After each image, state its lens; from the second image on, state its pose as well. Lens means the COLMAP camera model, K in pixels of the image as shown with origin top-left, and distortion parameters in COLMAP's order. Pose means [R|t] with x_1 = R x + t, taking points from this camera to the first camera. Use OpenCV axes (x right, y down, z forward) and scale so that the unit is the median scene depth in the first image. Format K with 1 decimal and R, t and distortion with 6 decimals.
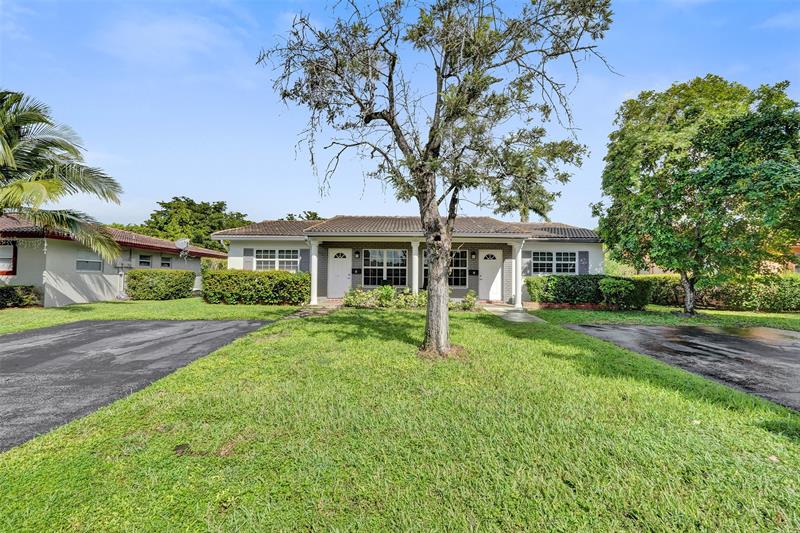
lens RADIAL K [[362.8, 0, 400.1], [0, 362.8, 264.4], [0, 0, 1]] dist [-0.008426, 0.003567]
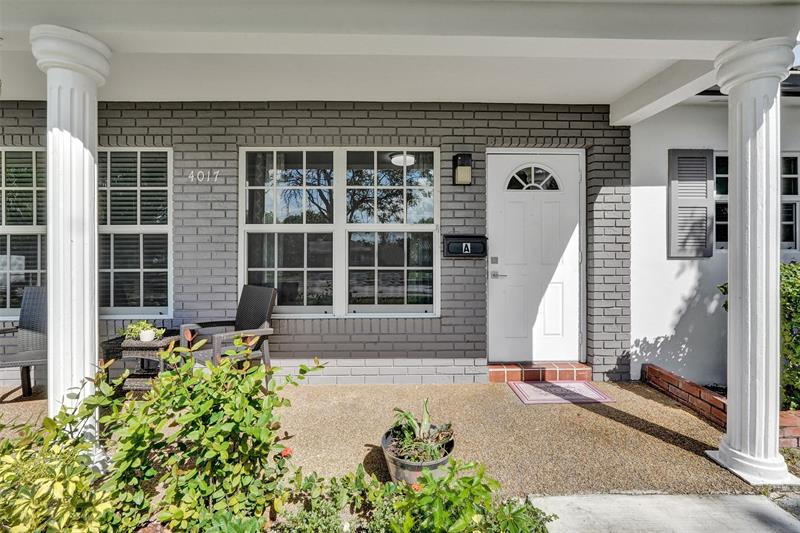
lens RADIAL K [[362.8, 0, 399.0], [0, 362.8, 241.7], [0, 0, 1]] dist [-0.008426, 0.003567]
pose [[0.998945, -0.014480, 0.043576, 0.149118], [0.013127, 0.999428, 0.031178, 0.011888], [-0.044003, -0.030573, 0.998563, 0.762222]]
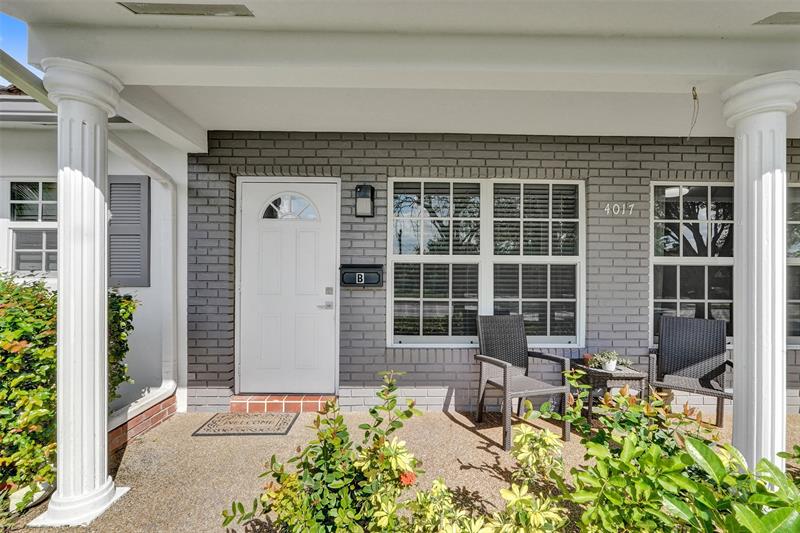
lens RADIAL K [[362.8, 0, 399.2], [0, 362.8, 272.0], [0, 0, 1]] dist [-0.008426, 0.003567]
pose [[0.999554, -0.000536, 0.029865, -0.102279], [-0.000375, 0.999536, 0.030466, 0.009823], [-0.029868, -0.030464, 0.999090, 0.766233]]
